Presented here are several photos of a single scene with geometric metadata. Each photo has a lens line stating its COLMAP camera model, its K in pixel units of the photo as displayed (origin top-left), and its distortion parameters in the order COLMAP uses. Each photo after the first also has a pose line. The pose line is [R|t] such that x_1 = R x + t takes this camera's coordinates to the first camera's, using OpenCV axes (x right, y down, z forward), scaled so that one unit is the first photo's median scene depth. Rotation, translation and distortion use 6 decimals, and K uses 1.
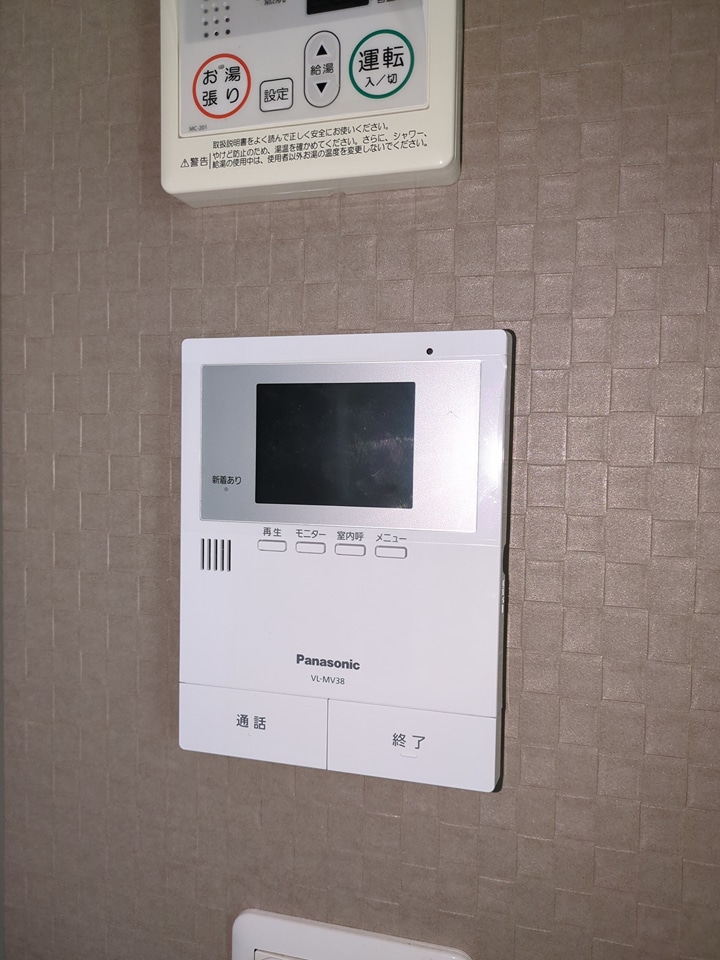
lens RADIAL K [[804.3, 0, 360.0], [0, 804.3, 480.0], [0, 0, 1]] dist [0.040843, -0.025658]
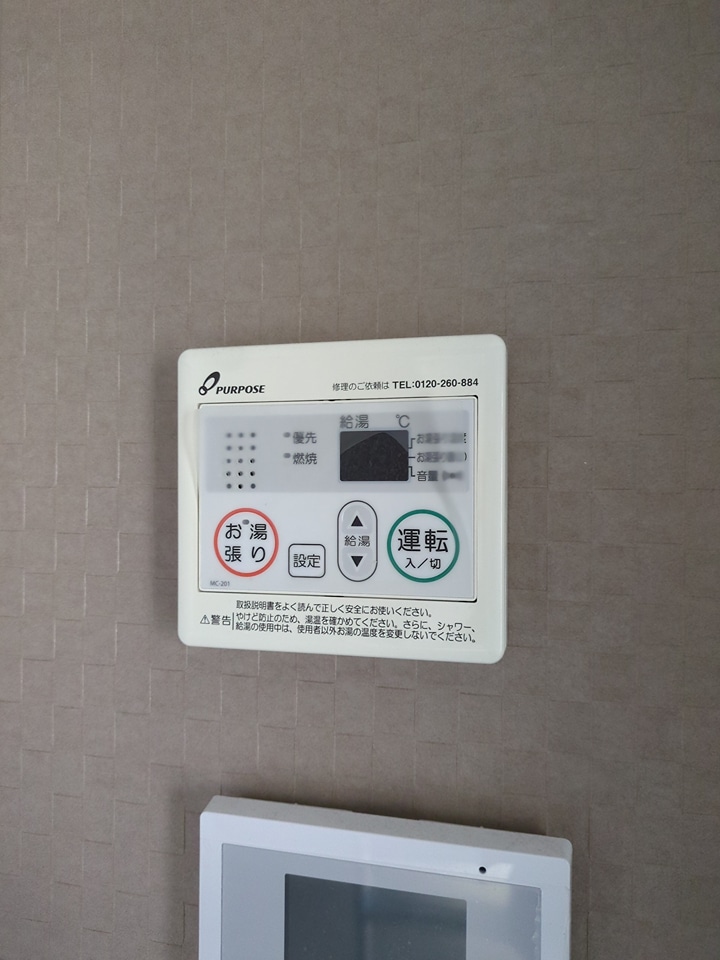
lens RADIAL K [[804.3, 0, 360.0], [0, 804.3, 480.0], [0, 0, 1]] dist [0.040843, -0.025658]
pose [[0.999533, -0.008762, 0.029288, -0.068655], [0.009658, 0.999486, -0.030560, -0.537815], [-0.029005, 0.030828, 0.999104, 0.081231]]
